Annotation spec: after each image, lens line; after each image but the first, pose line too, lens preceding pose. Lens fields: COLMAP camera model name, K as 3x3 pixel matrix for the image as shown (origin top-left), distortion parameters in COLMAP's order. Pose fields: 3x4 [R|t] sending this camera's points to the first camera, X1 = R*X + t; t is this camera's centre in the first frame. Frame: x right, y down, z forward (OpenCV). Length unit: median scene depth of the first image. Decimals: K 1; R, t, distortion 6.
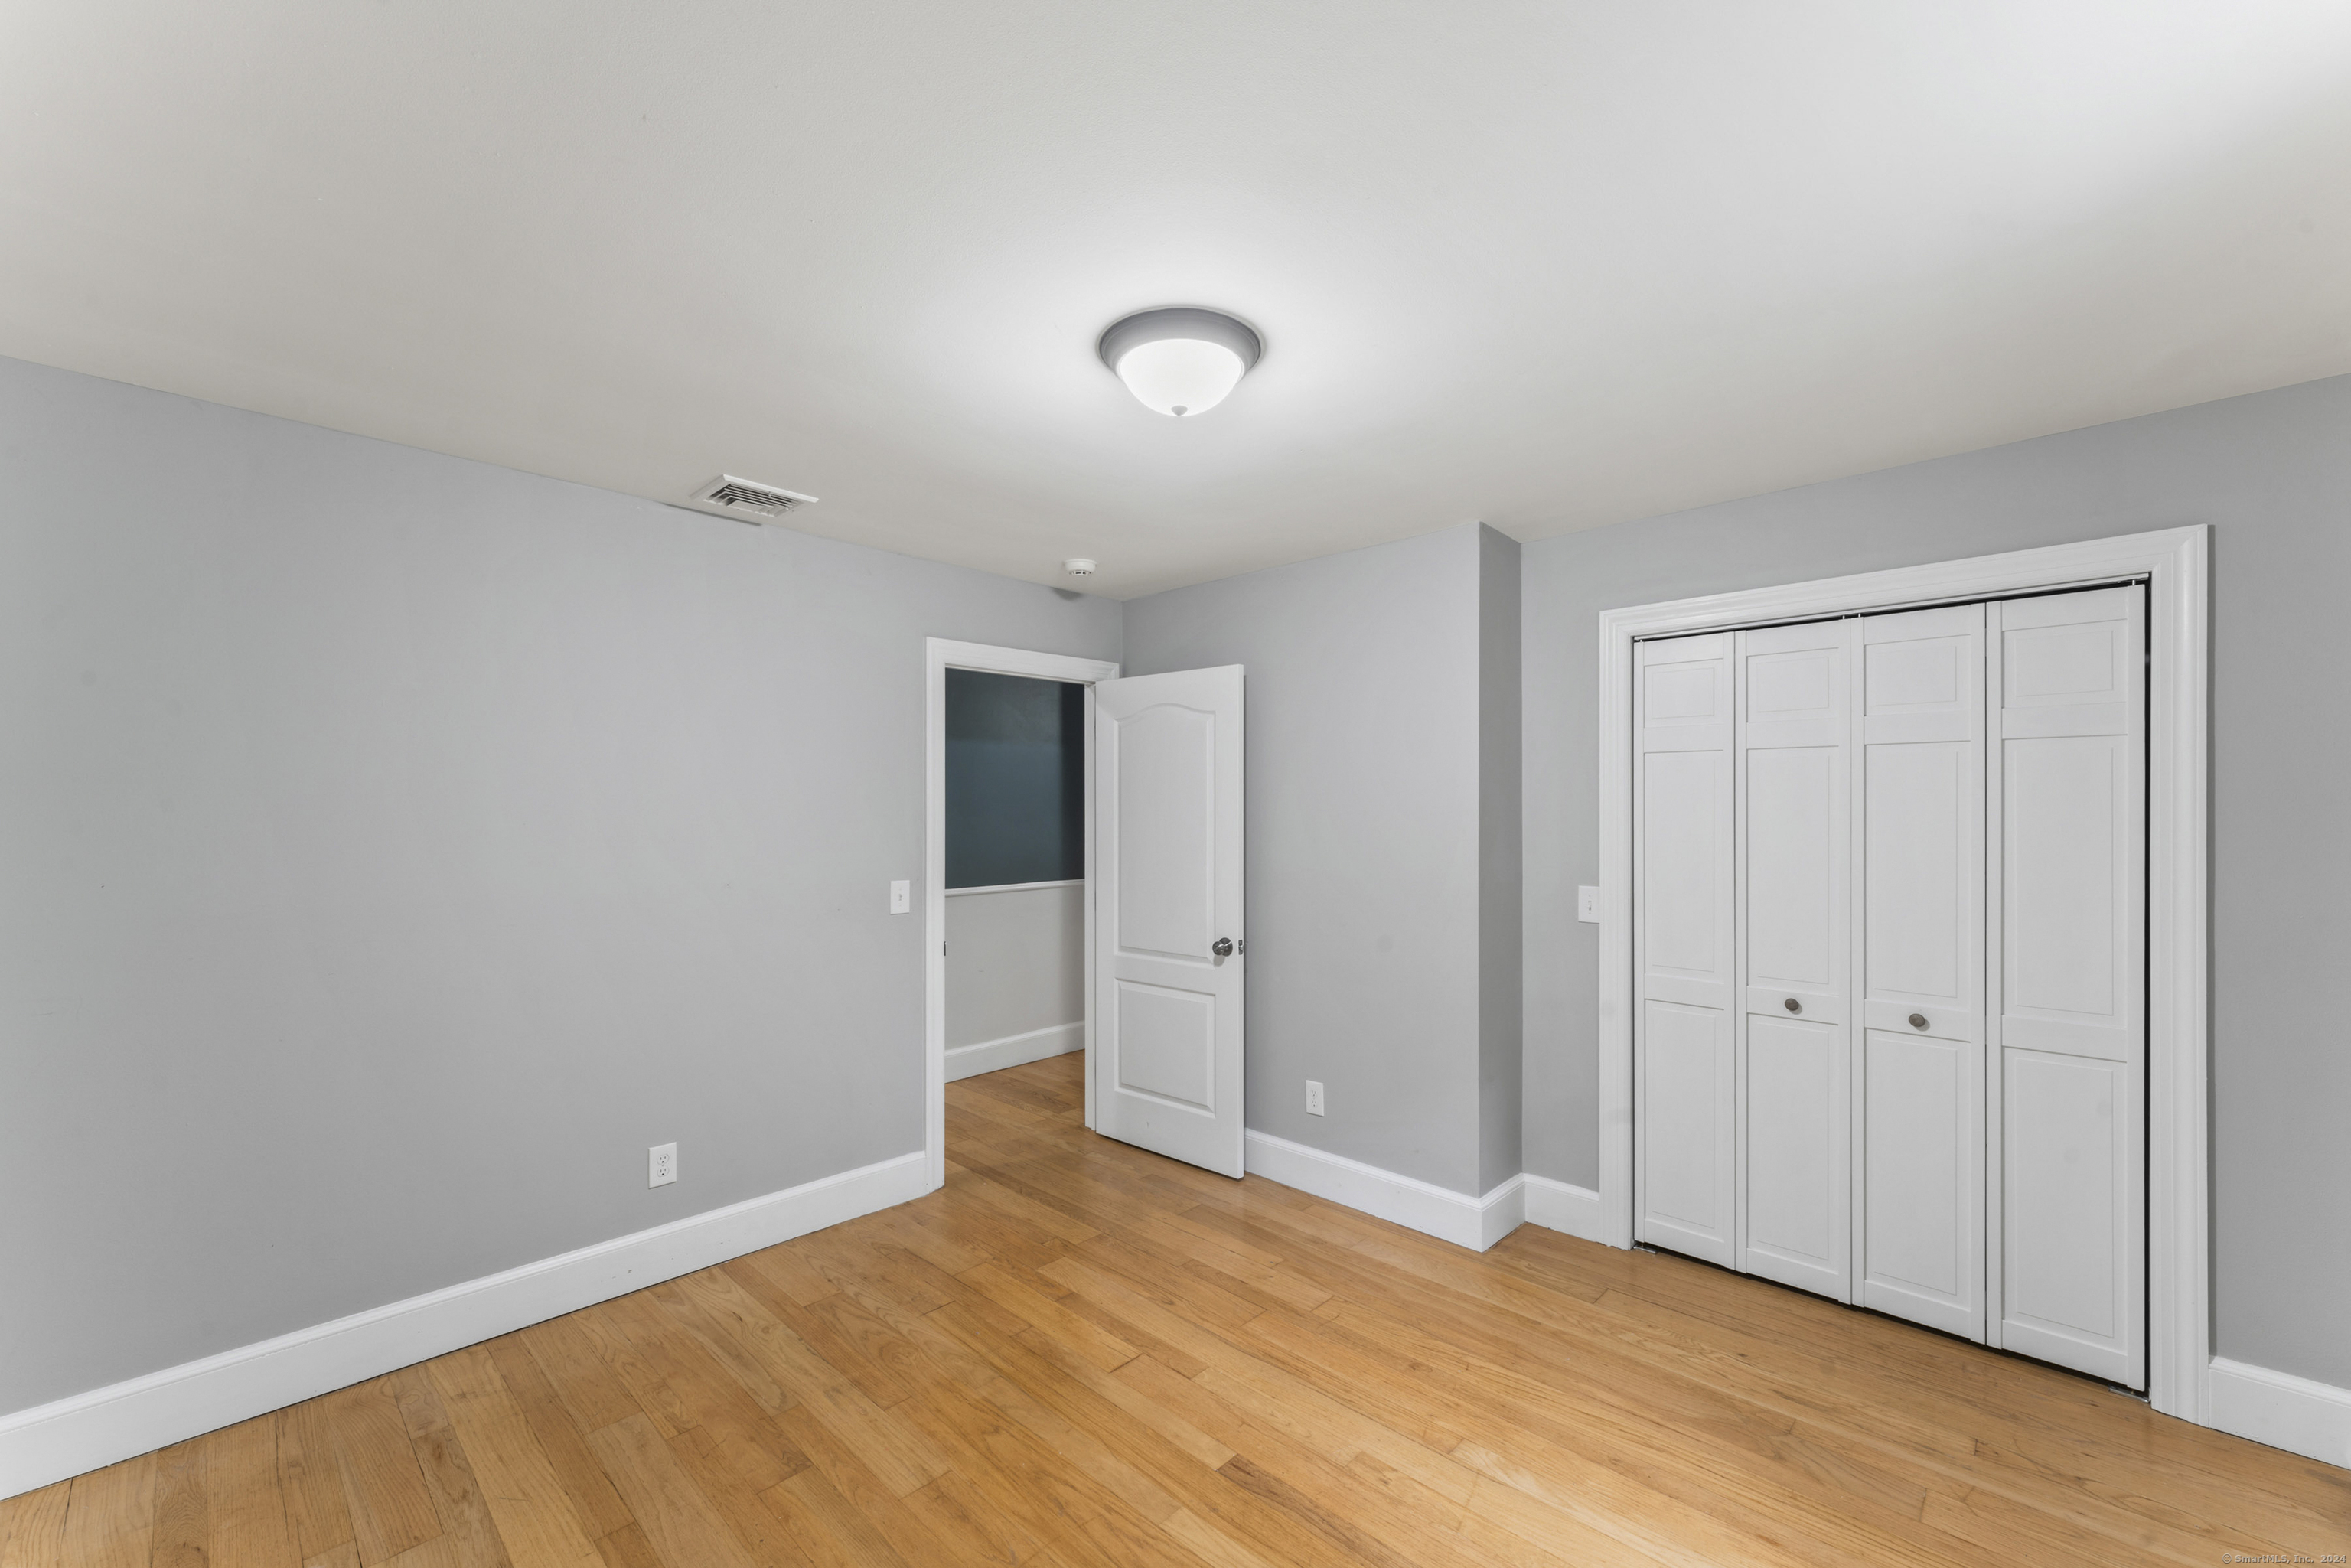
lens RADIAL K [[941.2, 0, 1189.6], [0, 941.2, 800.4], [0, 0, 1]] dist [0.004520, -0.000550]
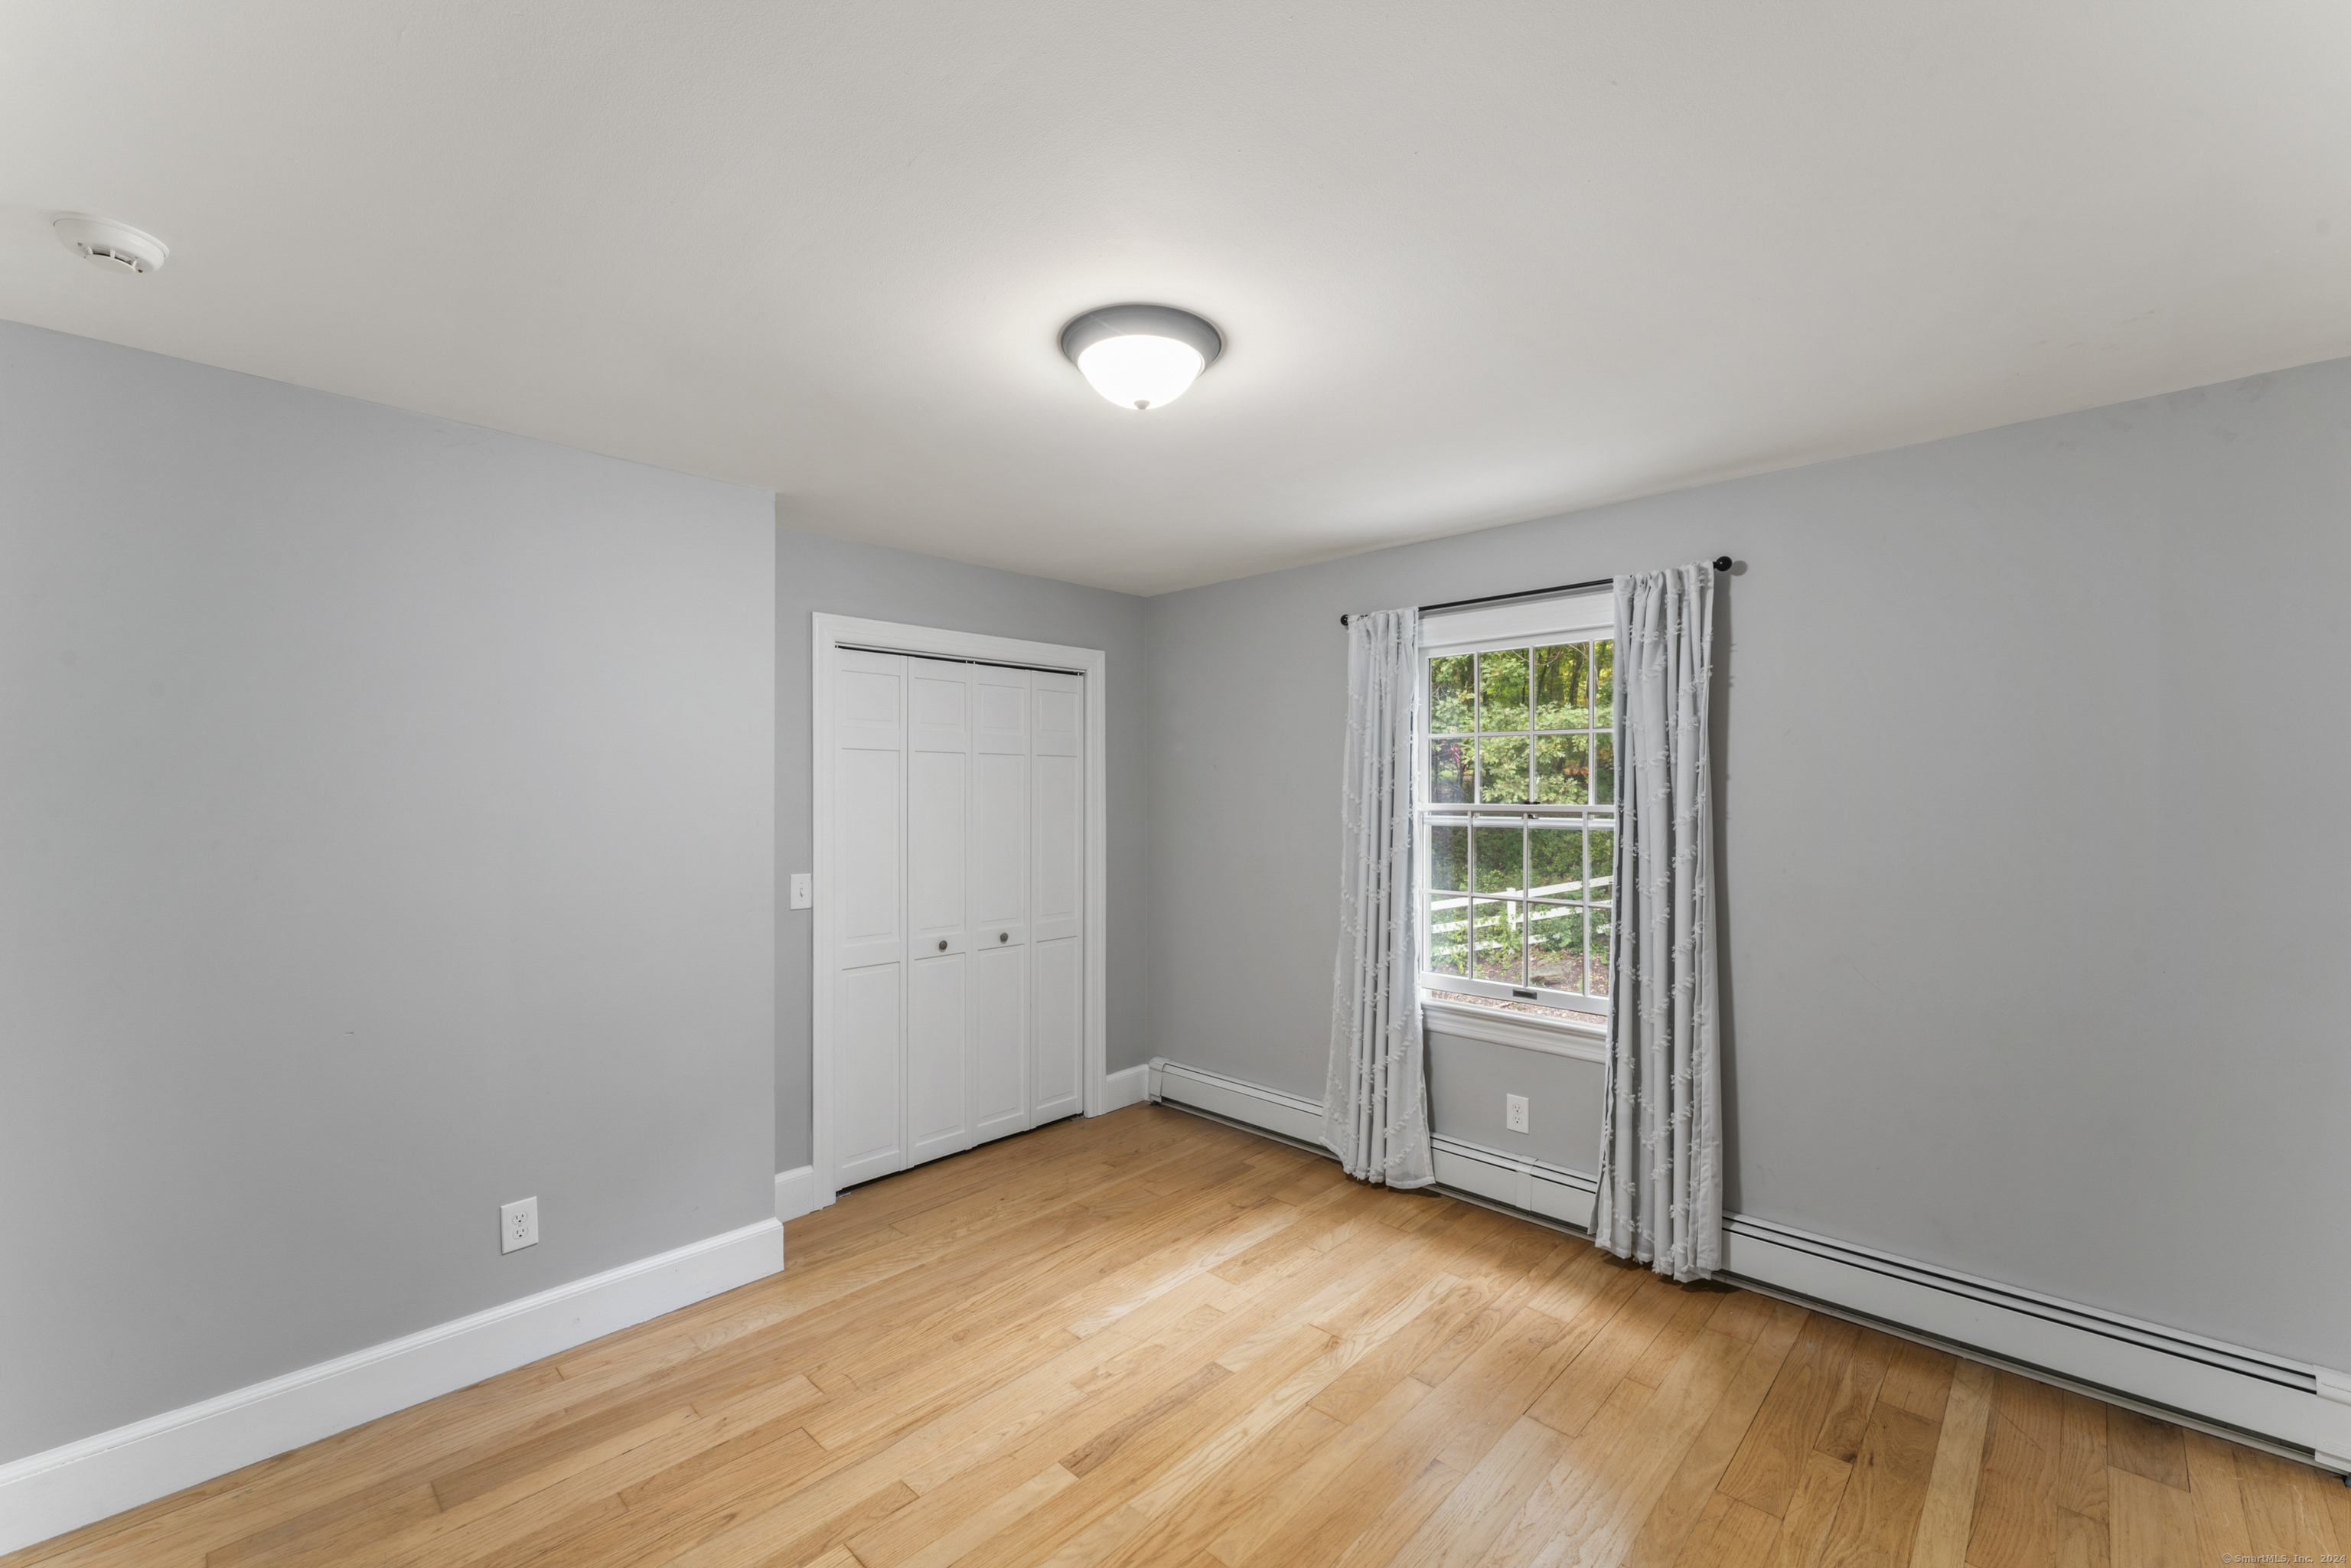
lens RADIAL K [[941.2, 0, 1192.8], [0, 941.2, 785.4], [0, 0, 1]] dist [0.004520, -0.000550]
pose [[0.009981, 0.010389, 0.999896, -0.794574], [-0.004093, 0.999938, -0.010349, 0.003776], [-0.999942, -0.003989, 0.010023, 0.730766]]
